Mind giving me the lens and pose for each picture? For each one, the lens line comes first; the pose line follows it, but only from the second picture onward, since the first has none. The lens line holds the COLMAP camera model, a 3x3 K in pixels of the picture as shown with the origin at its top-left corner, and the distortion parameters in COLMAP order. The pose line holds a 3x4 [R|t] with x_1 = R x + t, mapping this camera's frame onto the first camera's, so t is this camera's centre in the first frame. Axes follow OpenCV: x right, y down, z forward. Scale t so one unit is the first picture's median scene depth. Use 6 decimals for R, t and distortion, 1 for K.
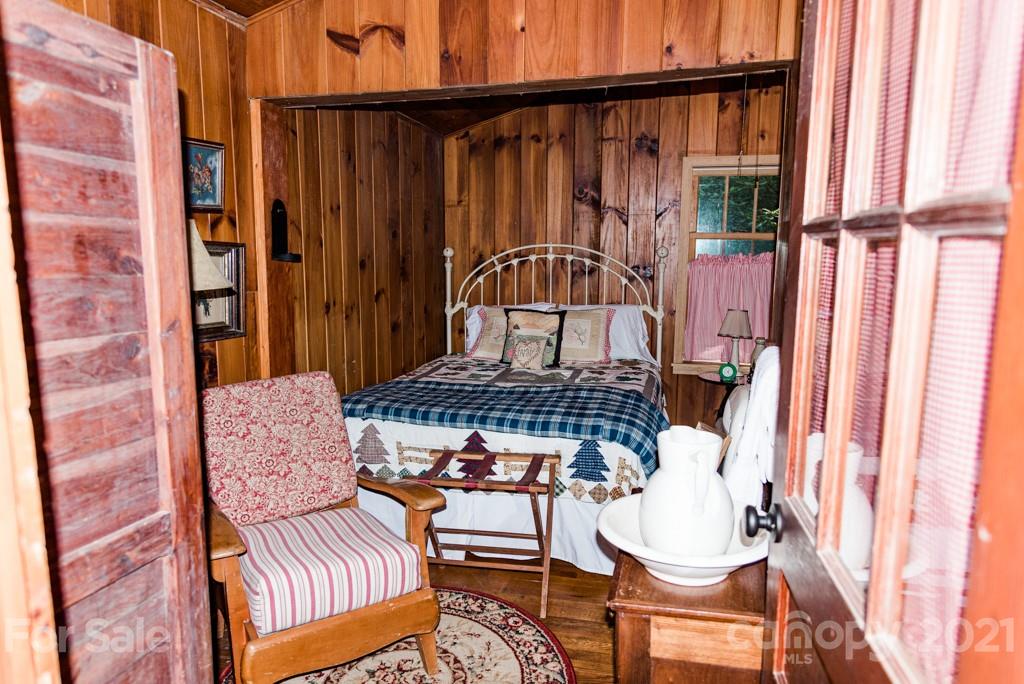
lens RADIAL K [[706.5, 0, 510.5], [0, 706.5, 347.7], [0, 0, 1]] dist [-0.000984, -0.004188]
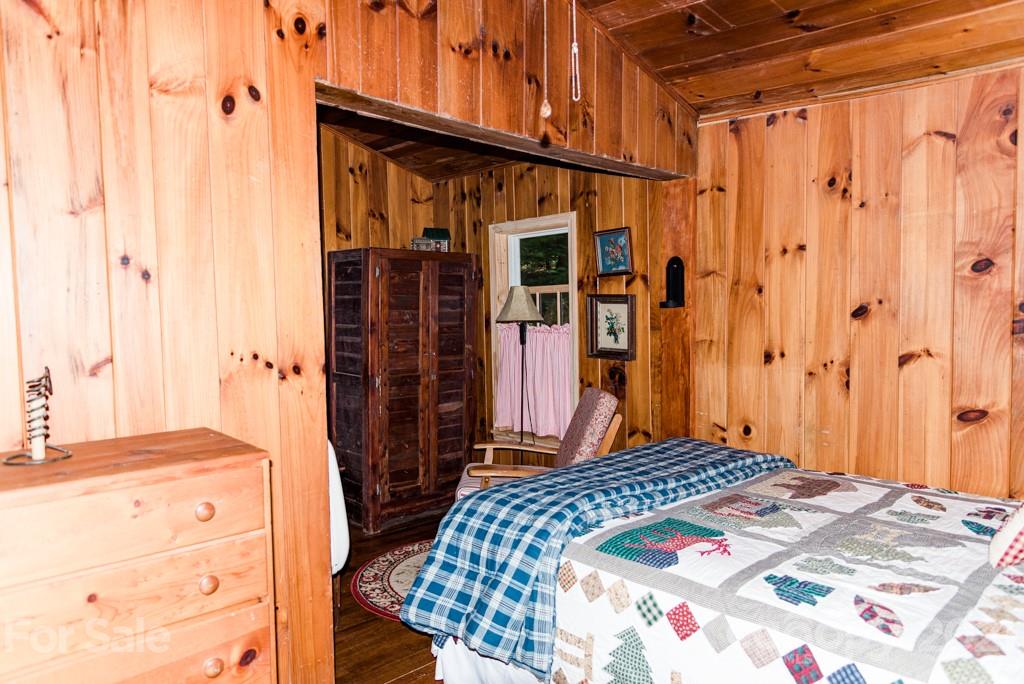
lens RADIAL K [[683.6, 0, 514.6], [0, 683.6, 346.6], [0, 0, 1]] dist [0.016471, -0.009047]
pose [[-0.553099, 0.049255, -0.831659, 0.490330], [-0.104757, 0.986216, 0.128078, -0.110053], [0.826504, 0.157962, -0.540315, 0.875649]]
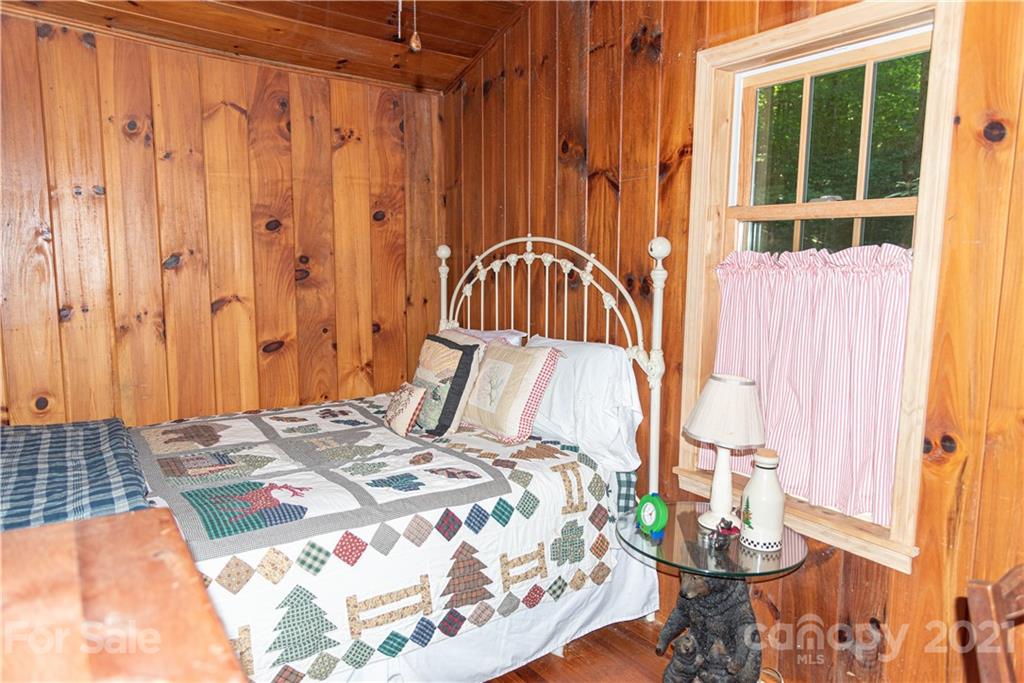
lens RADIAL K [[683.6, 0, 514.6], [0, 683.6, 346.1], [0, 0, 1]] dist [0.016471, -0.009047]
pose [[0.733144, 0.087331, -0.674443, 0.469678], [-0.098024, 0.994935, 0.022274, -0.064296], [0.672972, 0.049781, 0.737991, 0.558189]]
